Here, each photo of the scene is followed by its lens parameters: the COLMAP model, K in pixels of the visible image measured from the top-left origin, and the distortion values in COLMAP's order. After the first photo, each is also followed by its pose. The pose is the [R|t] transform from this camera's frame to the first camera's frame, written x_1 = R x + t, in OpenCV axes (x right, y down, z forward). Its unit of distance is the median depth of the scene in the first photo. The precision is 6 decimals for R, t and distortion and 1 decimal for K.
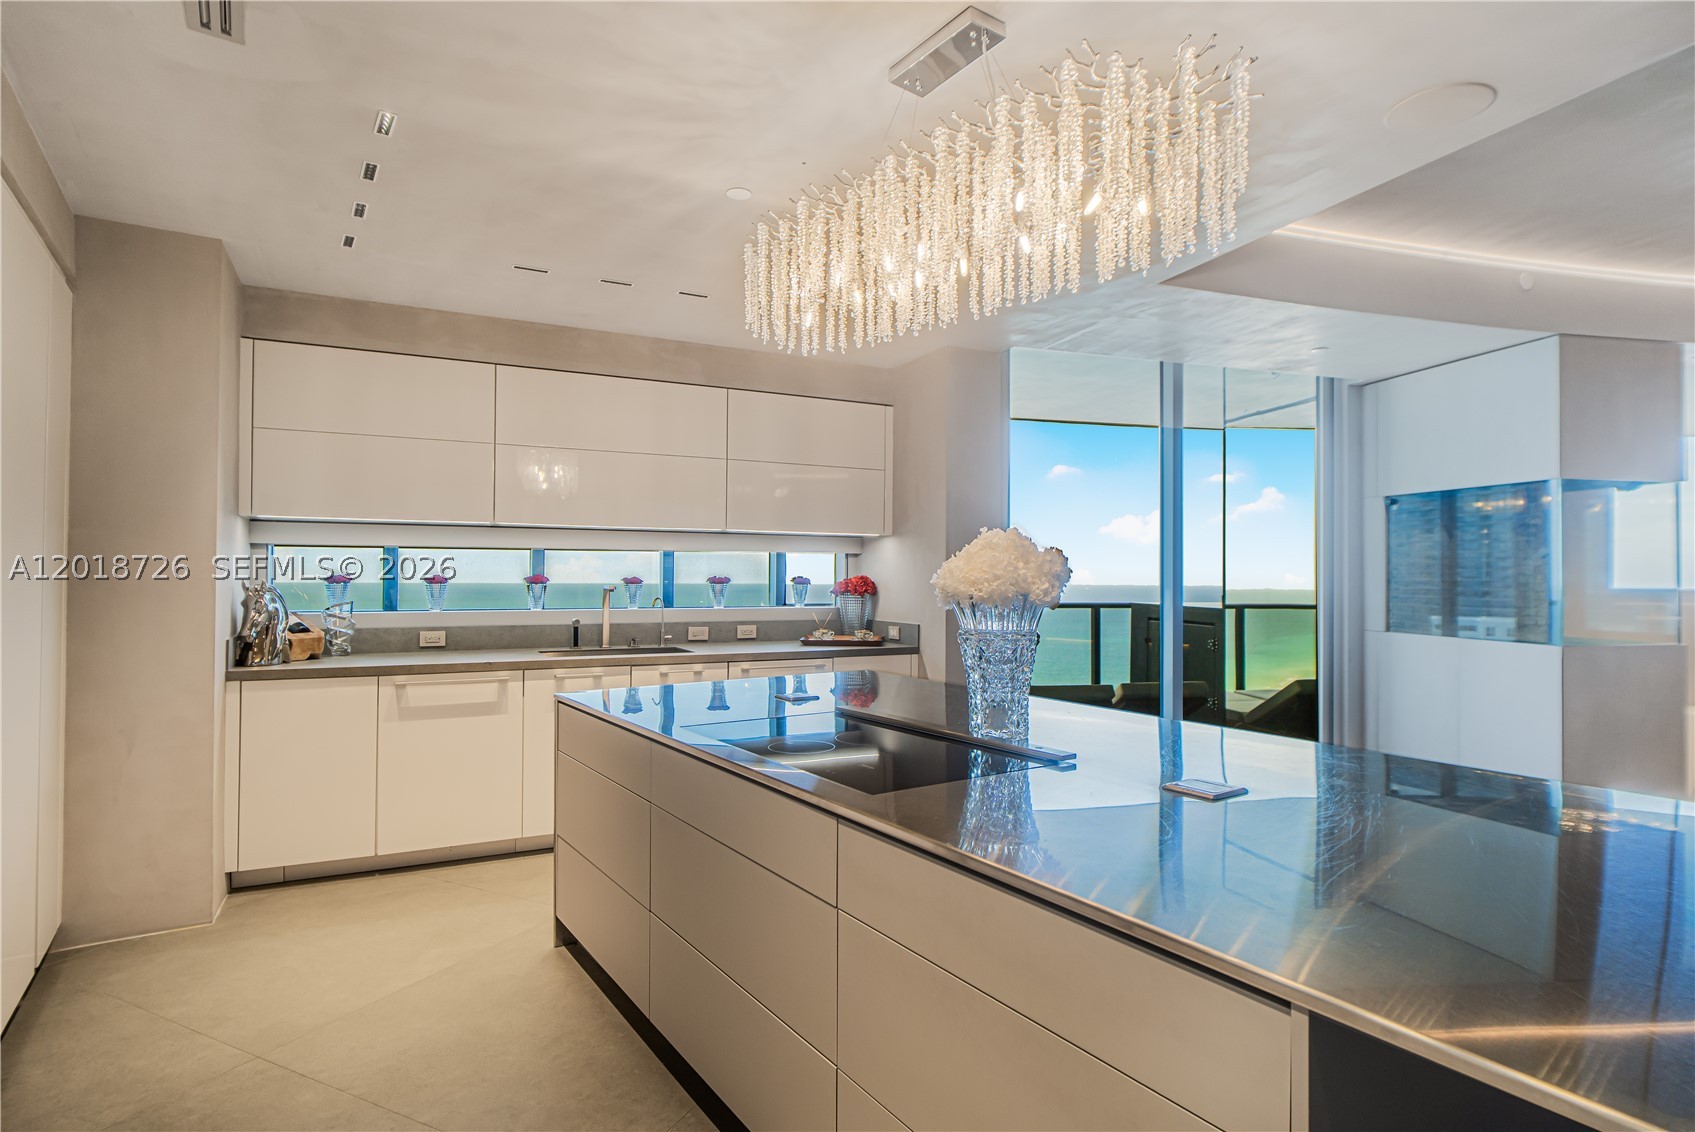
lens RADIAL K [[891.3, 0, 847.5], [0, 891.3, 566.0], [0, 0, 1]] dist [0.000294, 0.000461]
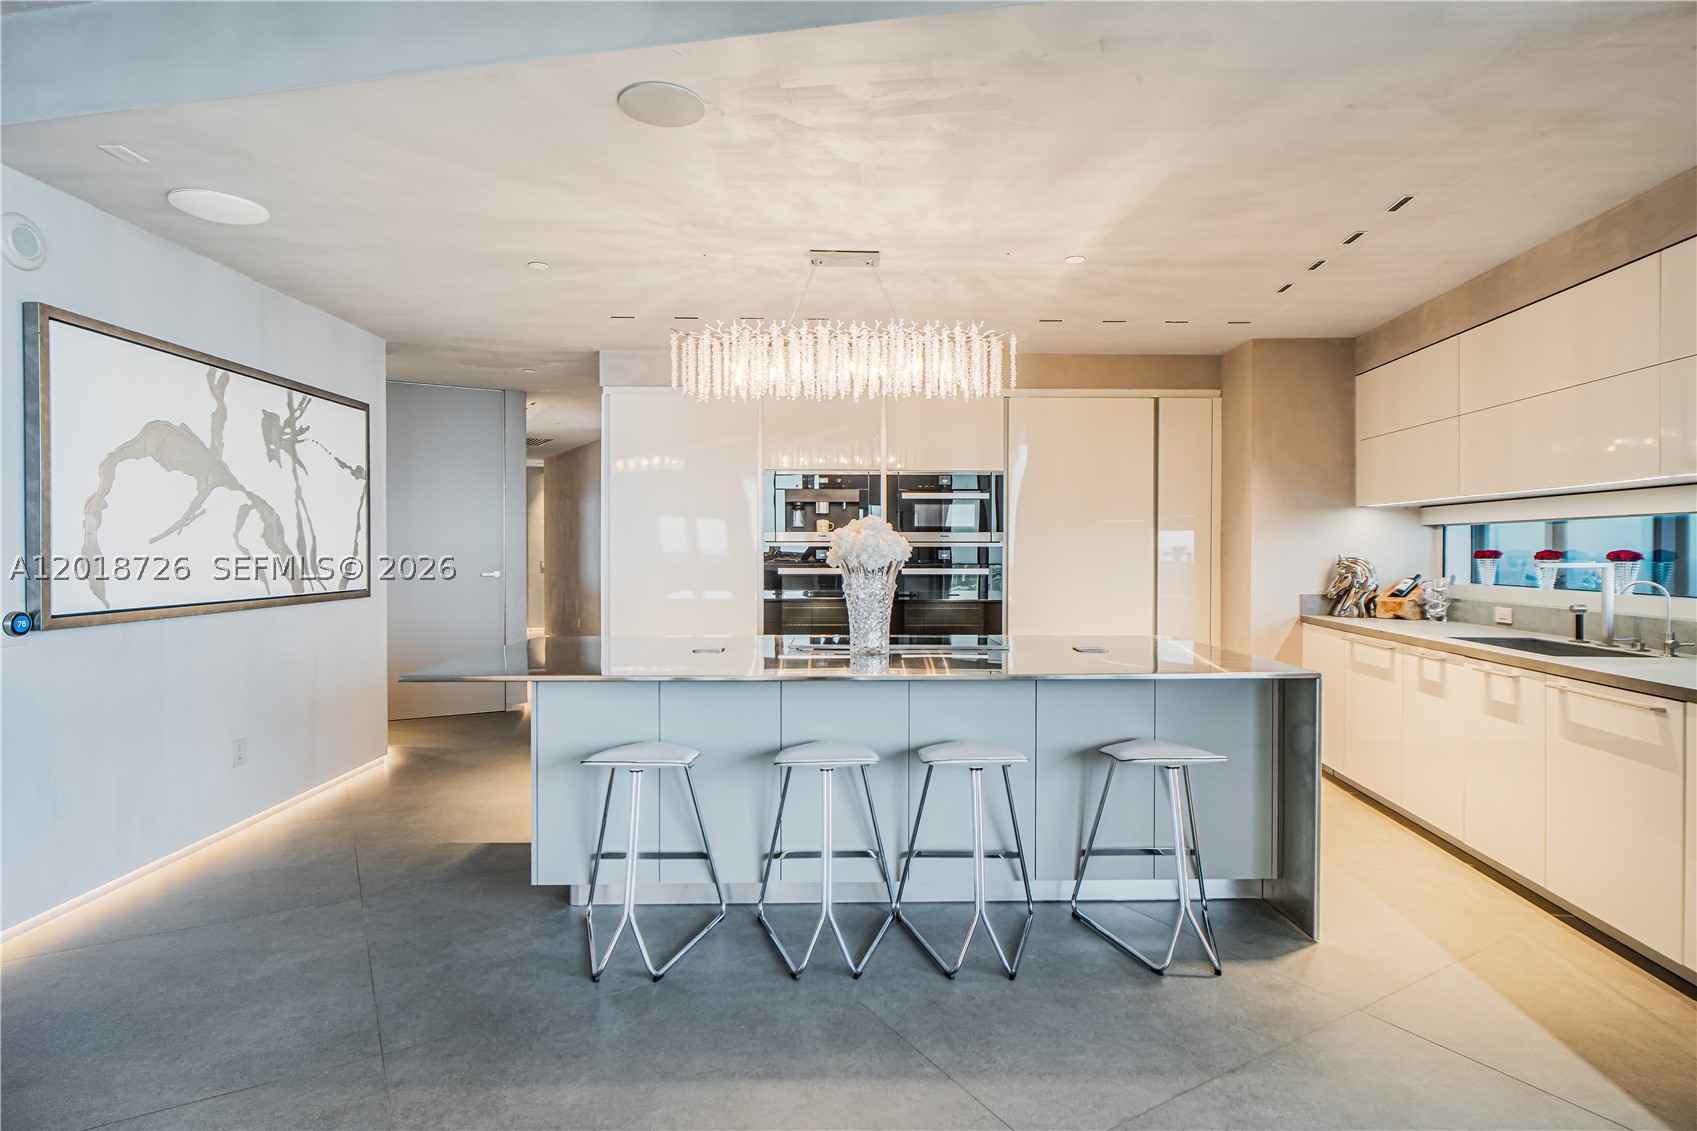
lens RADIAL K [[892.4, 0, 848.5], [0, 892.4, 565.5], [0, 0, 1]] dist [0.000294, 0.000461]
pose [[-0.536926, 0.008886, -0.843583, 0.825125], [0.003888, 0.999960, 0.008059, 0.017820], [0.843621, 0.001047, -0.536939, 1.000101]]
